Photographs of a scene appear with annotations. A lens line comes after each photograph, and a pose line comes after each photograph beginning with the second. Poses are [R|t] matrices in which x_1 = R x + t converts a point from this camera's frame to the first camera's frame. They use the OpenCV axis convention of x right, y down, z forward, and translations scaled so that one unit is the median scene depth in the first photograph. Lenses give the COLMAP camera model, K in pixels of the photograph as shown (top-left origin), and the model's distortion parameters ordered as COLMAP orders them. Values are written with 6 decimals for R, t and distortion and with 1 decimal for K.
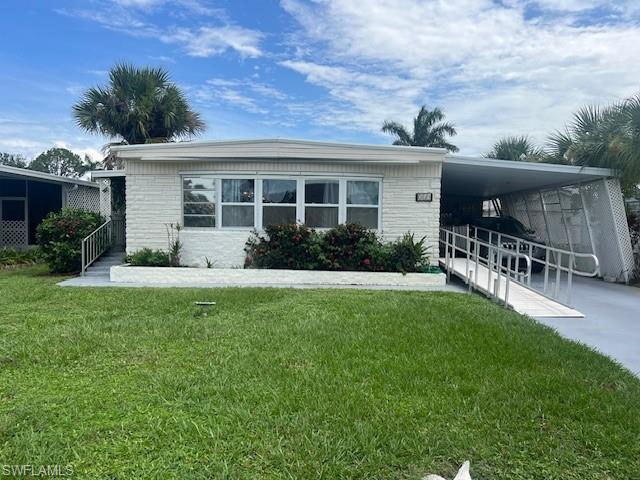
lens RADIAL K [[495.6, 0, 327.9], [0, 495.6, 252.0], [0, 0, 1]] dist [0.050937, -0.041775]
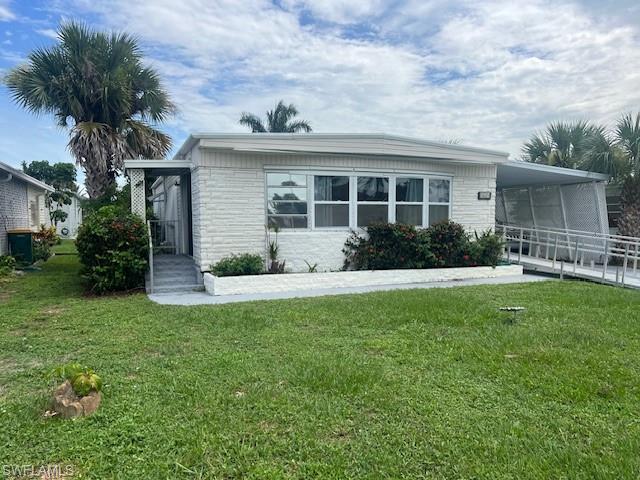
lens RADIAL K [[495.6, 0, 327.9], [0, 495.6, 252.0], [0, 0, 1]] dist [0.050937, -0.041775]
pose [[0.907459, -0.043368, 0.417896, -0.553275], [0.037290, 0.999047, 0.022704, -0.023773], [-0.418482, -0.005020, 0.908211, 0.148508]]
